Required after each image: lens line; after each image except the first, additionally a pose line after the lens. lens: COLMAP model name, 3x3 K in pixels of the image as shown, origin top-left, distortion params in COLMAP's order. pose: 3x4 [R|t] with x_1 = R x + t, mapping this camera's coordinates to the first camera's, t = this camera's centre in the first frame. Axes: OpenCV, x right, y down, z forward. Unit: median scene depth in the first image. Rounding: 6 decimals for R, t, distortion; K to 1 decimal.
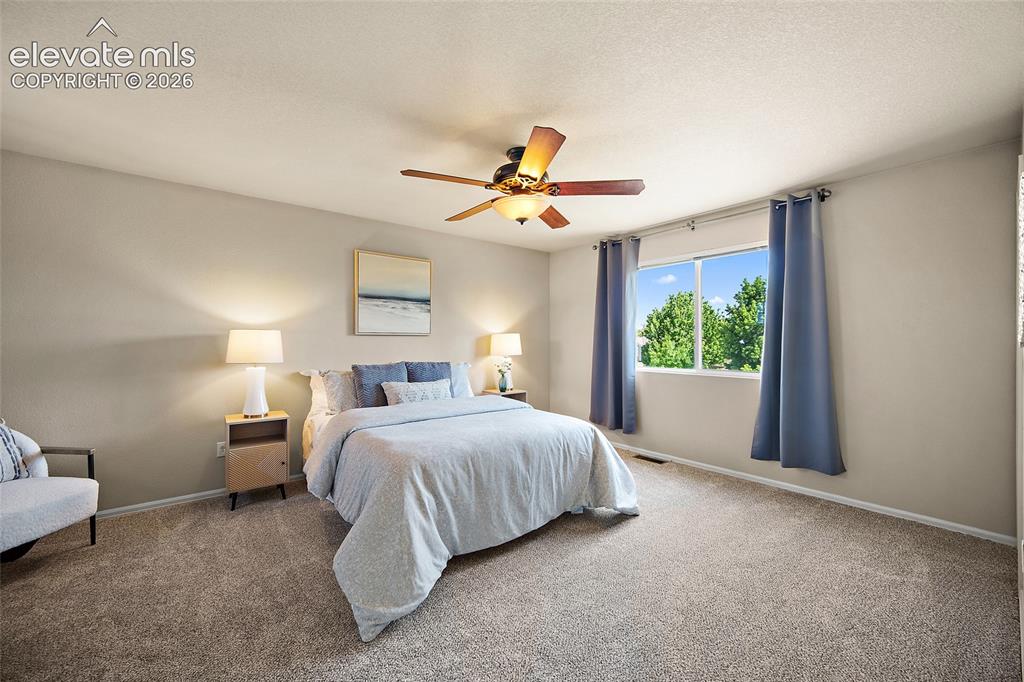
lens RADIAL K [[400.6, 0, 504.3], [0, 400.6, 342.8], [0, 0, 1]] dist [0.004097, 0.000428]
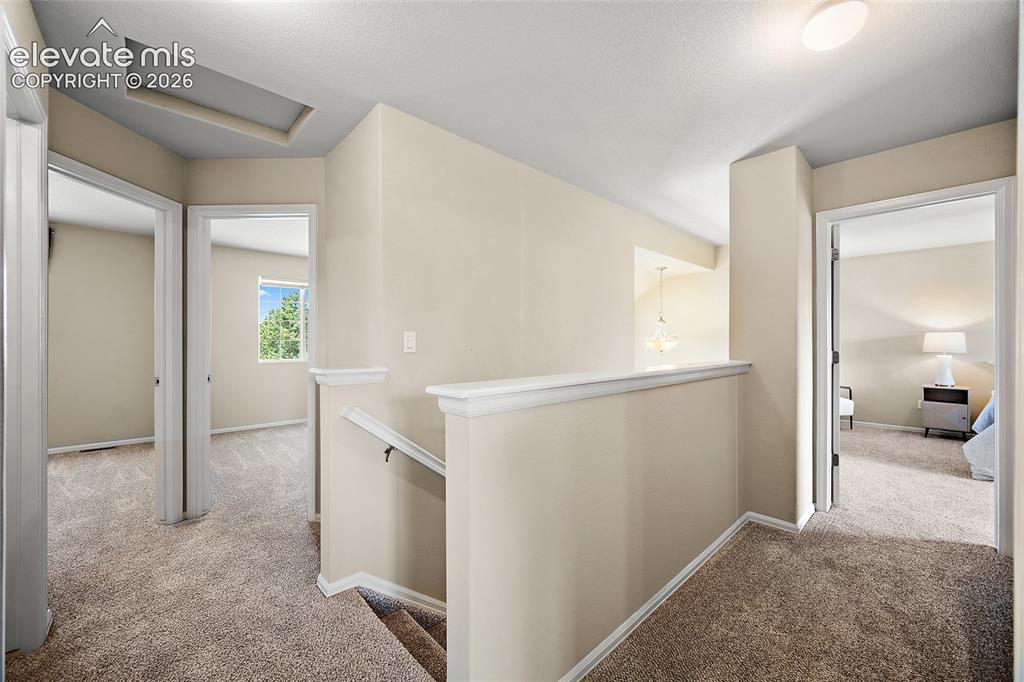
lens RADIAL K [[400.6, 0, 514.6], [0, 400.6, 341.9], [0, 0, 1]] dist [0.004097, 0.000428]
pose [[0.081739, 0.002449, -0.996651, 0.817216], [-0.010486, 0.999944, 0.001597, 0.021707], [0.996599, 0.010320, 0.081760, -0.817117]]
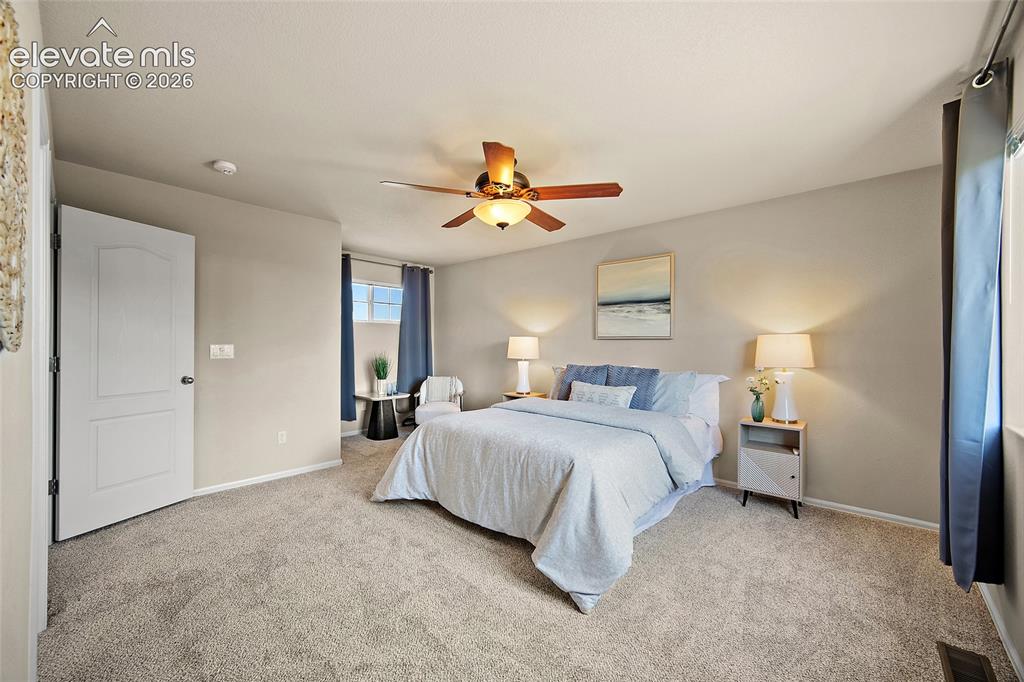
lens RADIAL K [[400.6, 0, 506.6], [0, 400.6, 342.8], [0, 0, 1]] dist [0.004097, 0.000428]
pose [[0.160689, -0.000283, -0.987005, 0.822602], [-0.008246, 0.999965, -0.001629, -0.006242], [0.986971, 0.008401, 0.160681, 0.658326]]
